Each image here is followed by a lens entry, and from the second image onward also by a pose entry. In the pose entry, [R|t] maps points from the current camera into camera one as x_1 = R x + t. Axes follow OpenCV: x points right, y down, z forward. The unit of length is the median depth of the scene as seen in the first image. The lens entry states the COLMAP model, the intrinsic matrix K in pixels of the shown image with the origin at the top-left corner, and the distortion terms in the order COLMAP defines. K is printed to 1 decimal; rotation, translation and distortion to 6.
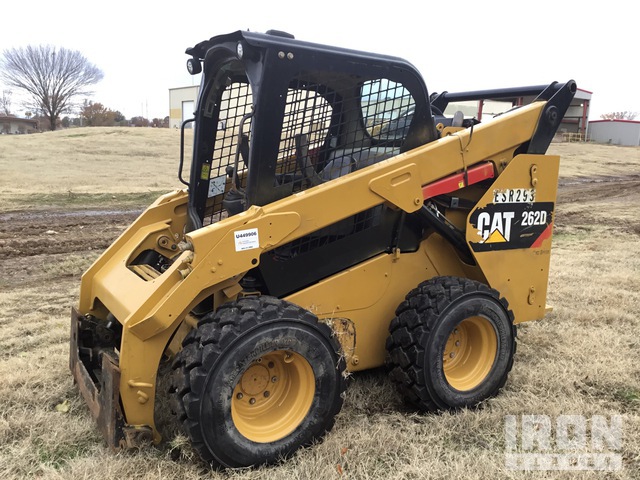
lens RADIAL K [[569.6, 0, 320.0], [0, 569.6, 240.0], [0, 0, 1]] dist [0.081111, 0.000382]
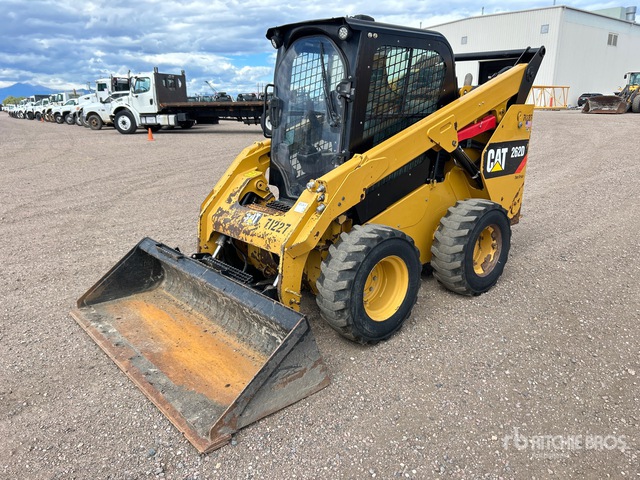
lens RADIAL K [[491.9, 0, 320.0], [0, 491.9, 240.0], [0, 0, 1]] dist [0.005275, 0.000669]
pose [[0.983252, -0.079051, 0.164215, -0.324247], [0.055366, 0.988012, 0.144110, -0.026034], [-0.173638, -0.132604, 0.975841, -0.103493]]
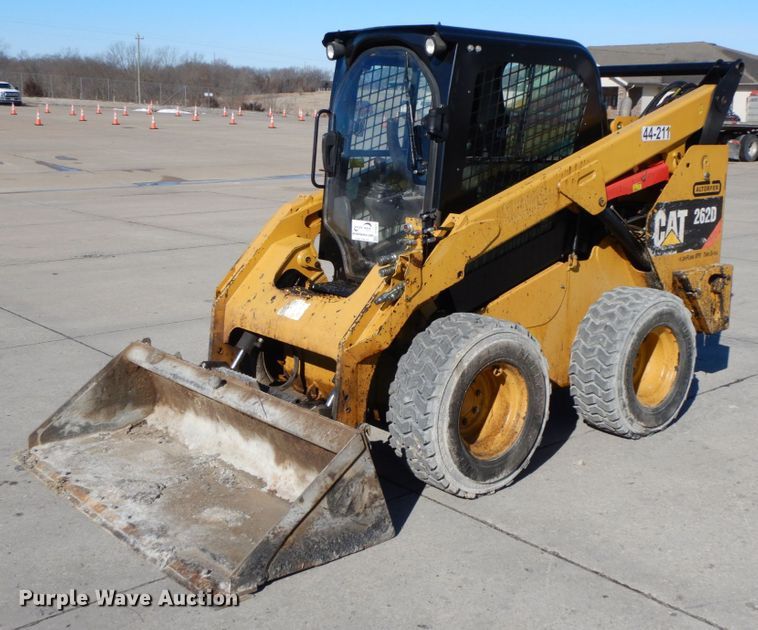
lens RADIAL K [[1000.2, 0, 379.2], [0, 1000.2, 286.2], [0, 0, 1]] dist [-0.282480, 1.032325]
pose [[0.986847, -0.046532, 0.154812, -0.386590], [0.041525, 0.998509, 0.035424, -0.004148], [-0.156230, -0.028529, 0.987309, -0.444449]]
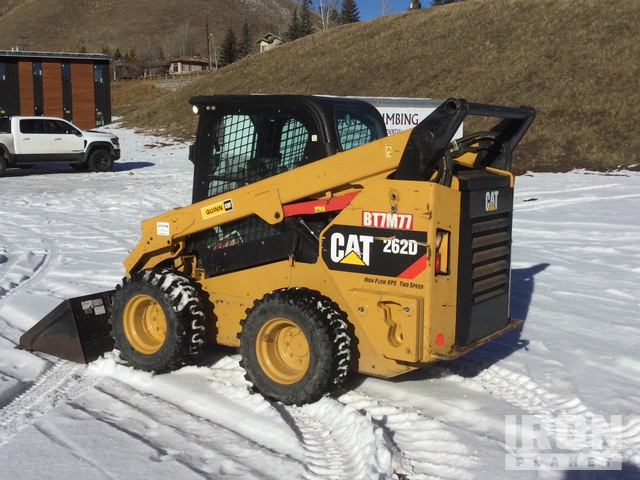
lens RADIAL K [[810.0, 0, 320.0], [0, 810.0, 240.0], [0, 0, 1]] dist [-0.014148, -0.009305]
pose [[0.404556, 0.086188, -0.910443, 1.610346], [-0.138386, 0.989854, 0.032214, -0.077285], [0.903982, 0.112960, 0.412379, 0.360904]]
